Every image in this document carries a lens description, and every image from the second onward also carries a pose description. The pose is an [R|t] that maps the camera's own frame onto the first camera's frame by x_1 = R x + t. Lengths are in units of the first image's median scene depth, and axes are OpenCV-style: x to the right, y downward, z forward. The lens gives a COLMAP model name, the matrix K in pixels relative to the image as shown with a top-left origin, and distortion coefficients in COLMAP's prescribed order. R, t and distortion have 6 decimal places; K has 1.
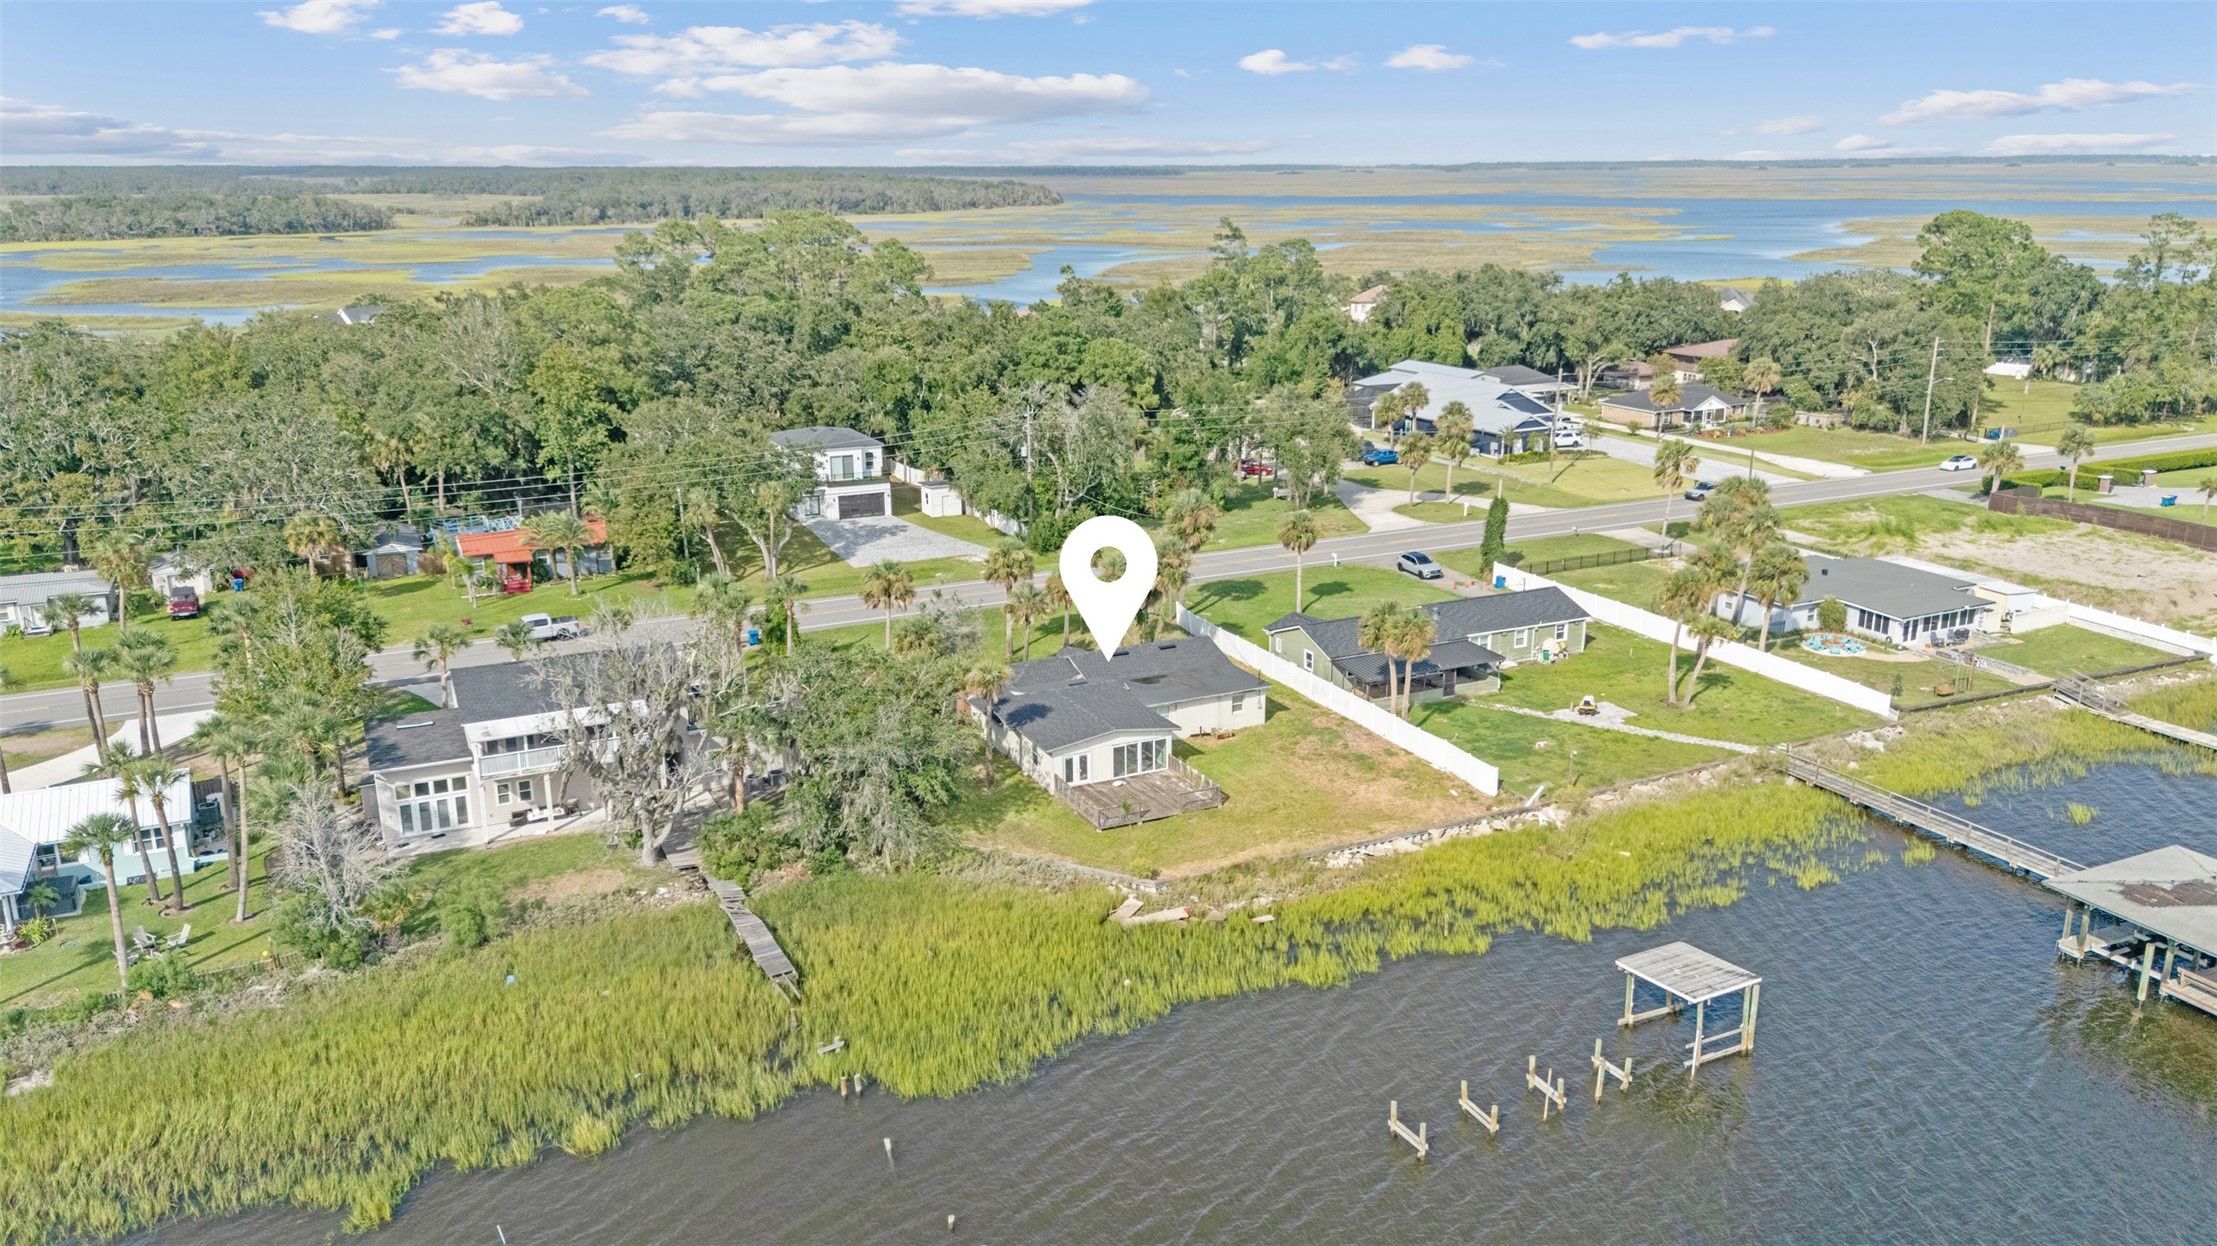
lens RADIAL K [[1565.6, 0, 1108.5], [0, 1565.6, 623.0], [0, 0, 1]] dist [0.089594, -0.139020]
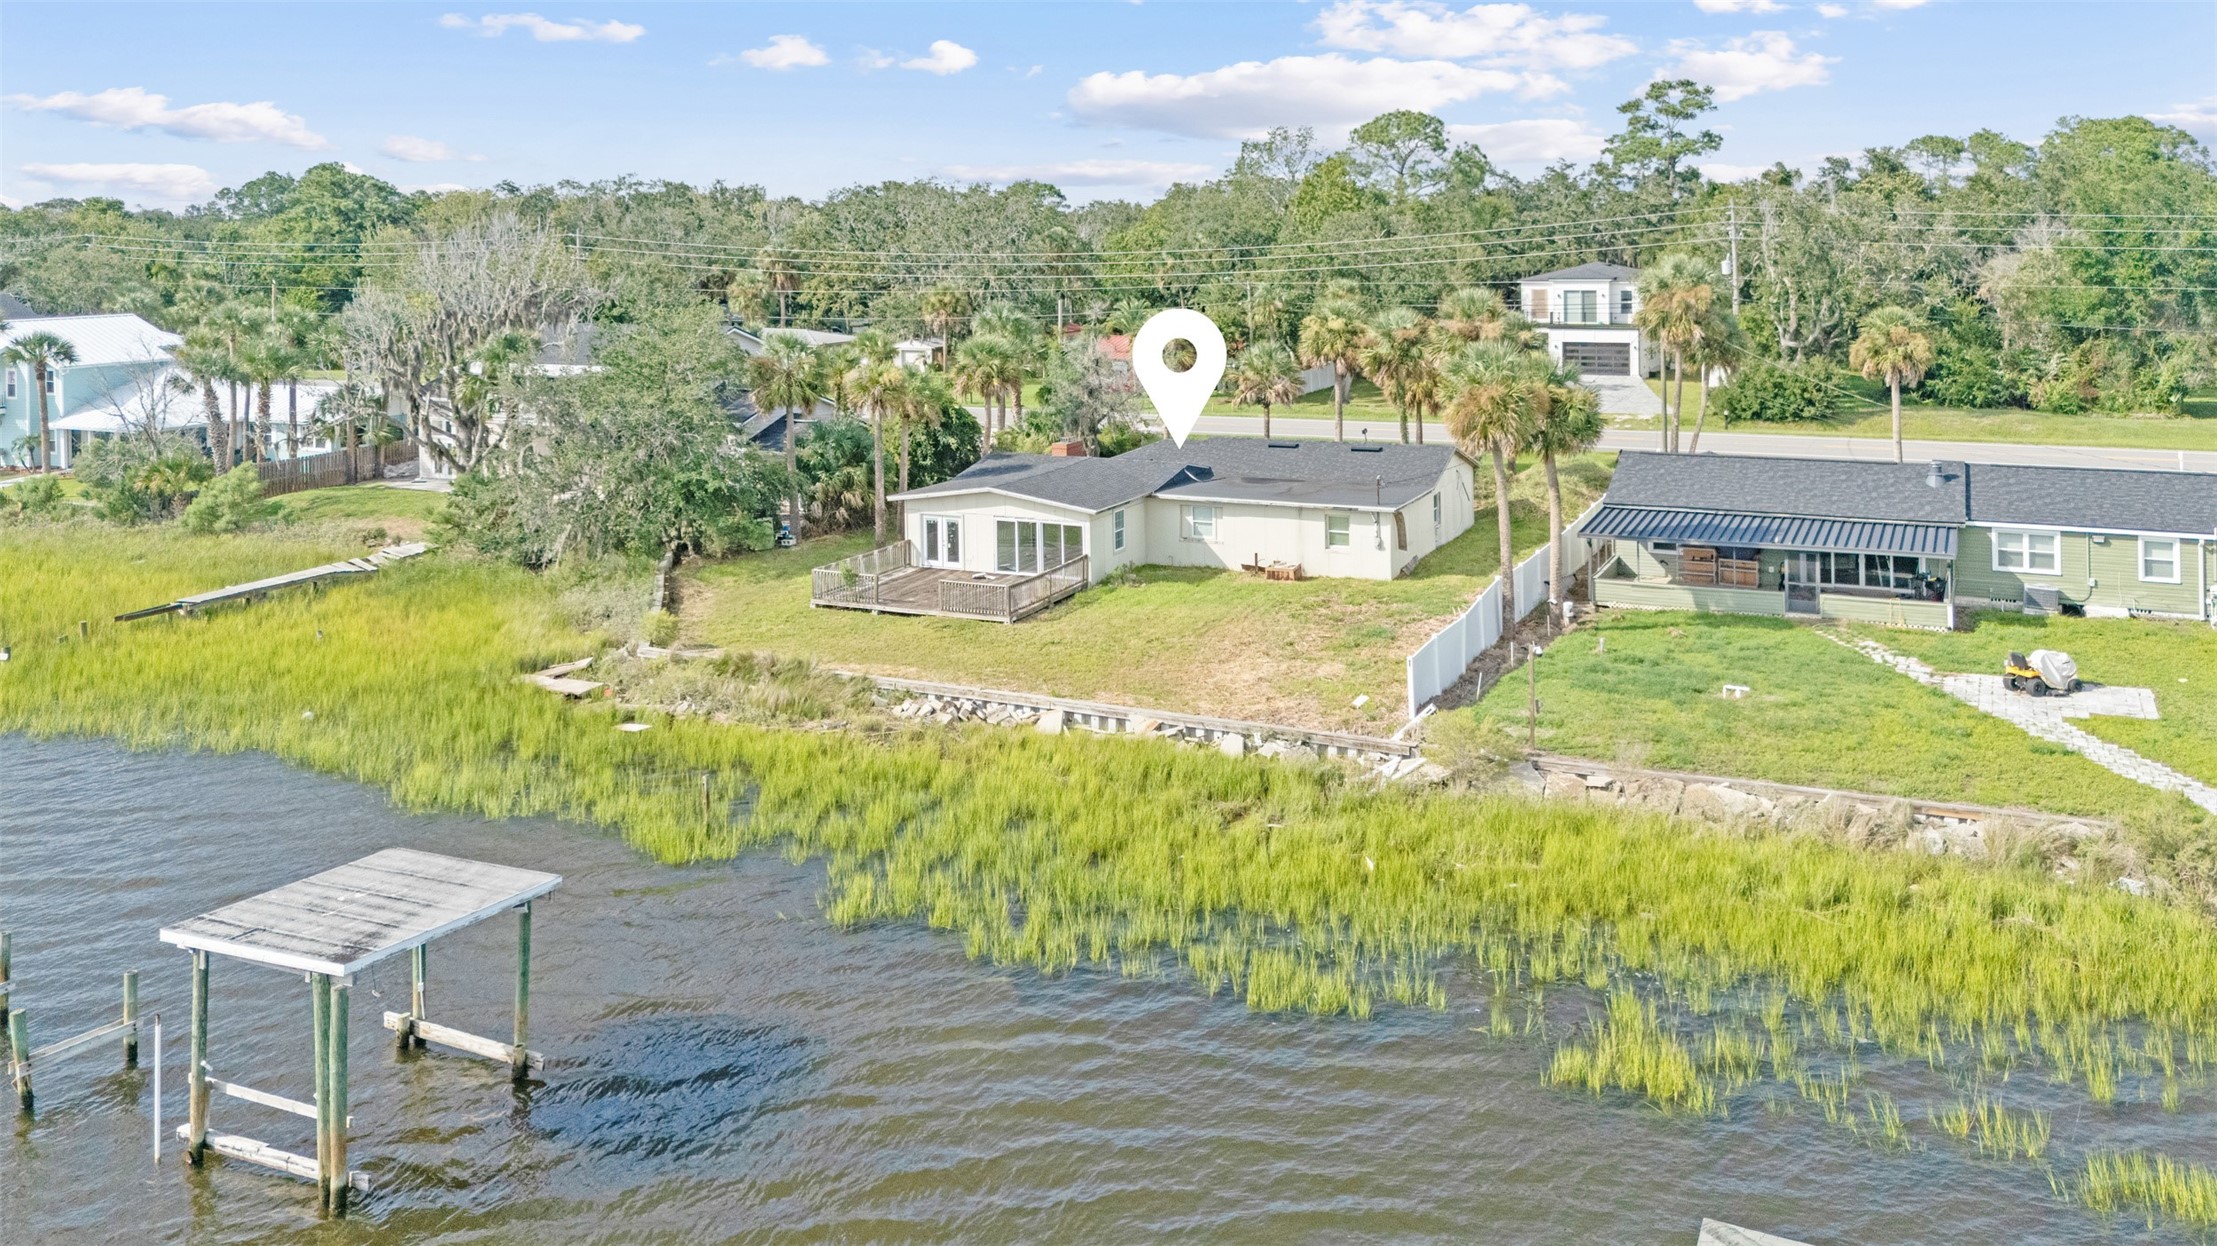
lens RADIAL K [[1564.8, 0, 1108.5], [0, 1564.8, 623.0], [0, 0, 1]] dist [-0.000387, -0.136312]
pose [[0.588498, 0.179198, -0.788389, 0.455837], [-0.202283, 0.976749, 0.071016, 0.058609], [0.782784, 0.117685, 0.611064, 0.586761]]
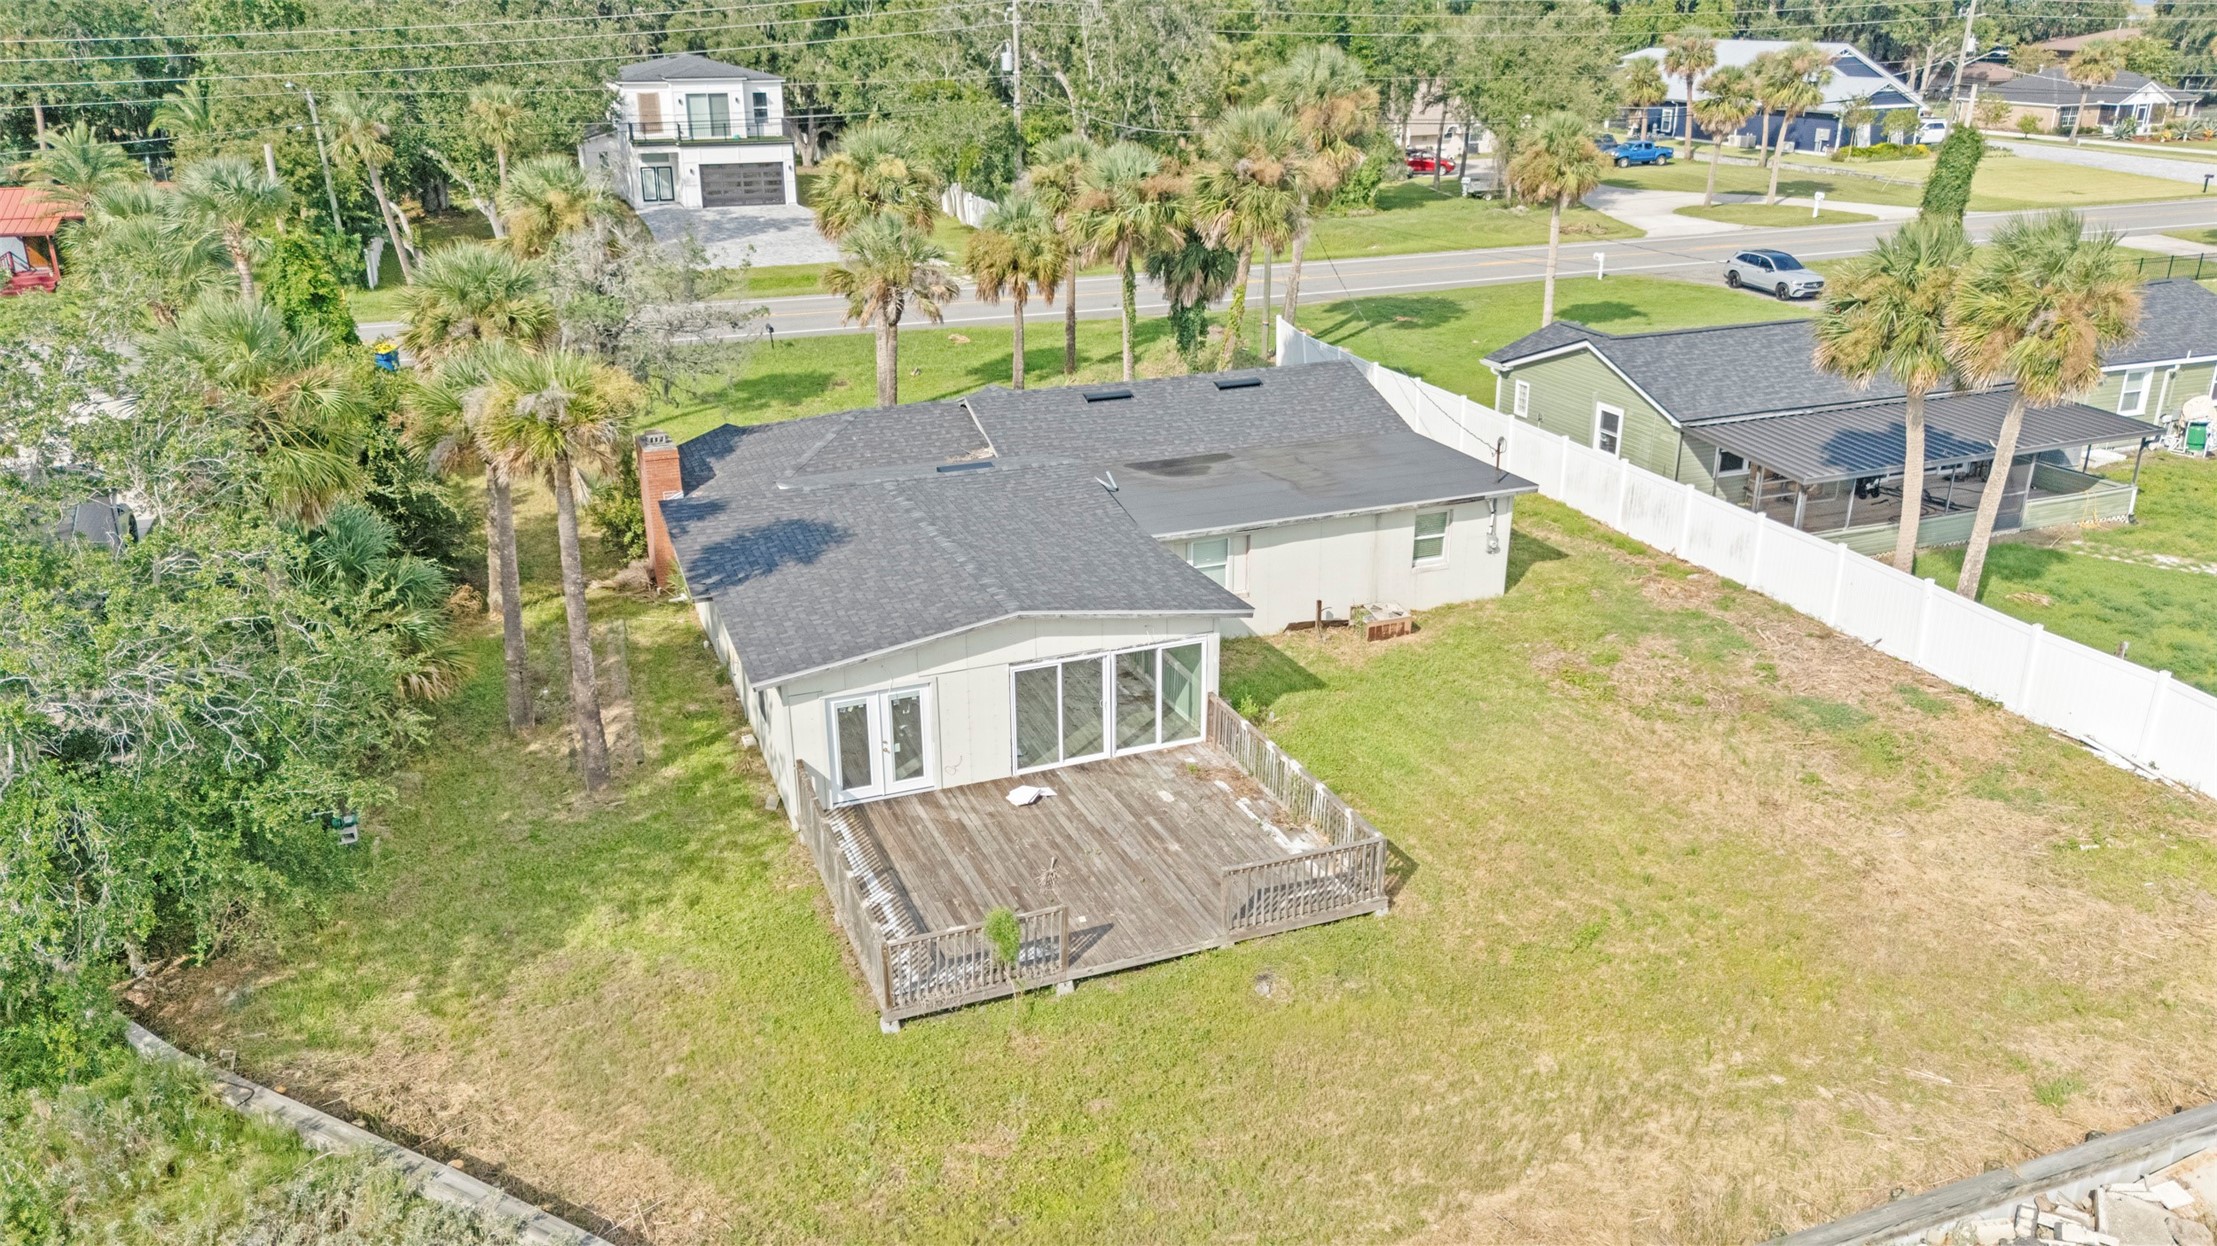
lens RADIAL K [[1565.6, 0, 1108.5], [0, 1565.6, 623.0], [0, 0, 1]] dist [0.089594, -0.139020]
pose [[0.996662, 0.028381, -0.076552, 0.037732], [-0.020638, 0.994762, 0.100109, 0.035968], [0.078993, -0.098195, 0.992027, 0.626955]]
